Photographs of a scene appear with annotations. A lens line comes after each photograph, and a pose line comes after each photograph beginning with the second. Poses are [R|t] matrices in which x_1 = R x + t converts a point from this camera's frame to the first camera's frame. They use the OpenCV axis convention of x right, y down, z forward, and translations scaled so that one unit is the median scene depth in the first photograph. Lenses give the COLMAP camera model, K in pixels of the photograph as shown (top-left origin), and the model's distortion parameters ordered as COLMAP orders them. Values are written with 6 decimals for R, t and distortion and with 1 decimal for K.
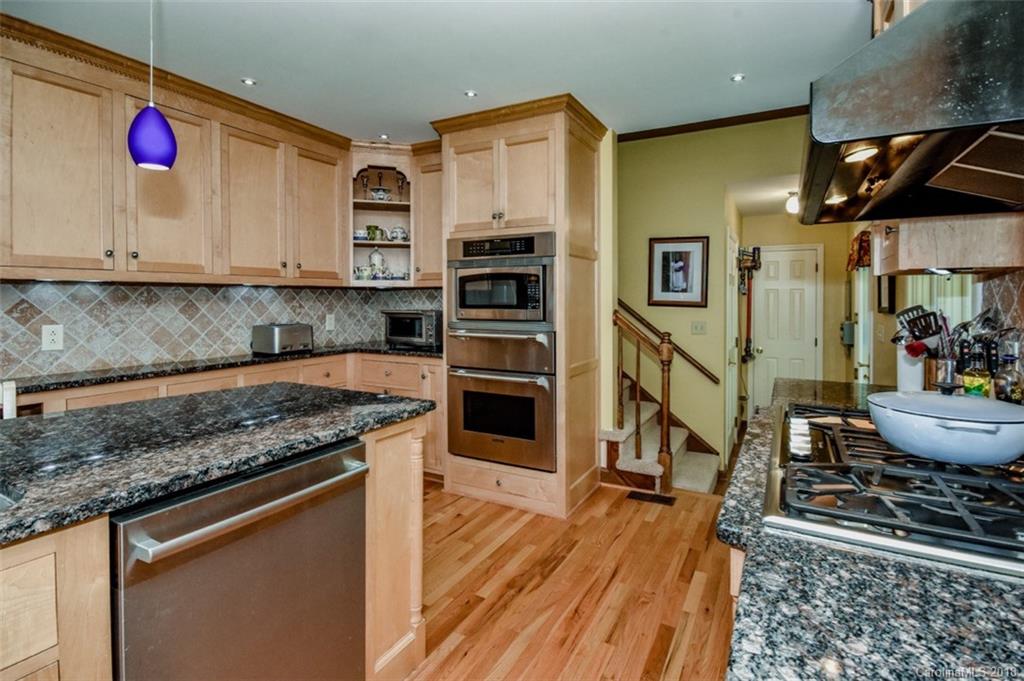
lens RADIAL K [[472.8, 0, 533.4], [0, 472.8, 306.4], [0, 0, 1]] dist [0.001543, 0.000295]
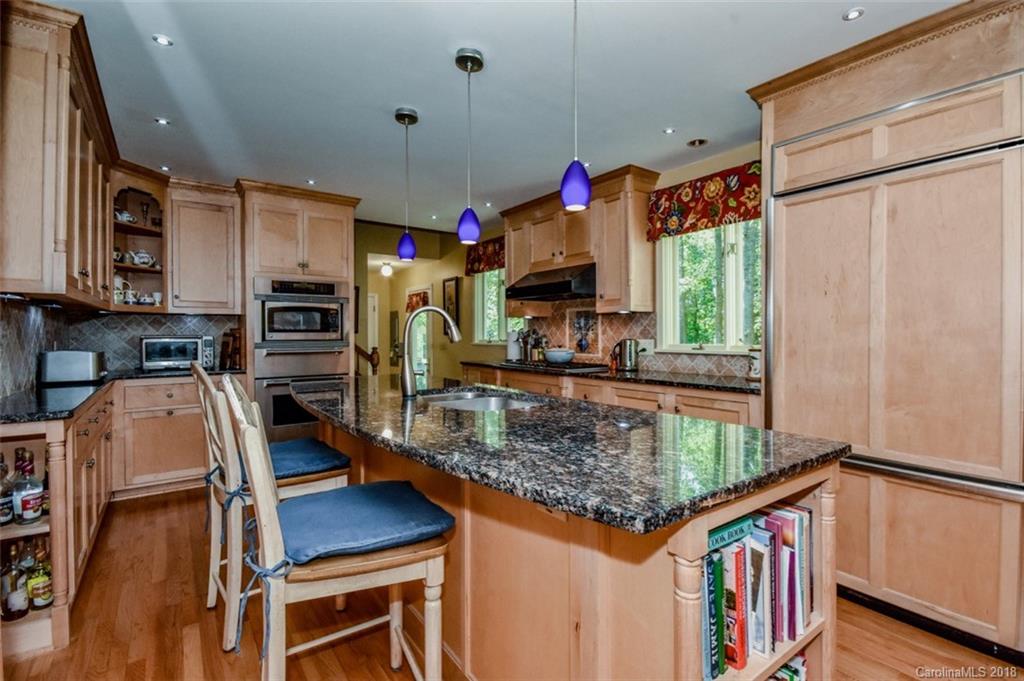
lens RADIAL K [[472.8, 0, 508.6], [0, 472.8, 332.5], [0, 0, 1]] dist [0.001543, 0.000295]
pose [[0.443896, -0.012955, 0.895985, -1.055115], [0.010550, 0.999902, 0.009230, -0.001965], [-0.896016, 0.005355, 0.443989, -0.150008]]
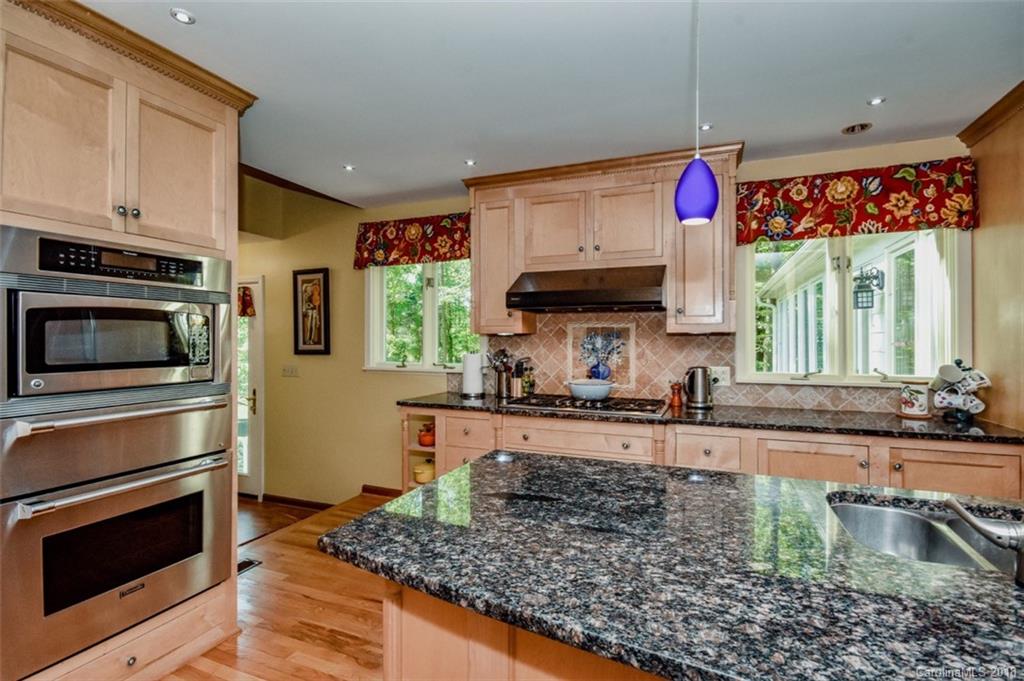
lens RADIAL K [[472.8, 0, 534.4], [0, 472.8, 336.3], [0, 0, 1]] dist [0.001543, 0.000295]
pose [[-0.117037, -0.004652, 0.993117, -0.726155], [0.002082, 0.999986, 0.004930, -0.037736], [-0.993125, 0.002645, -0.117025, 0.568844]]
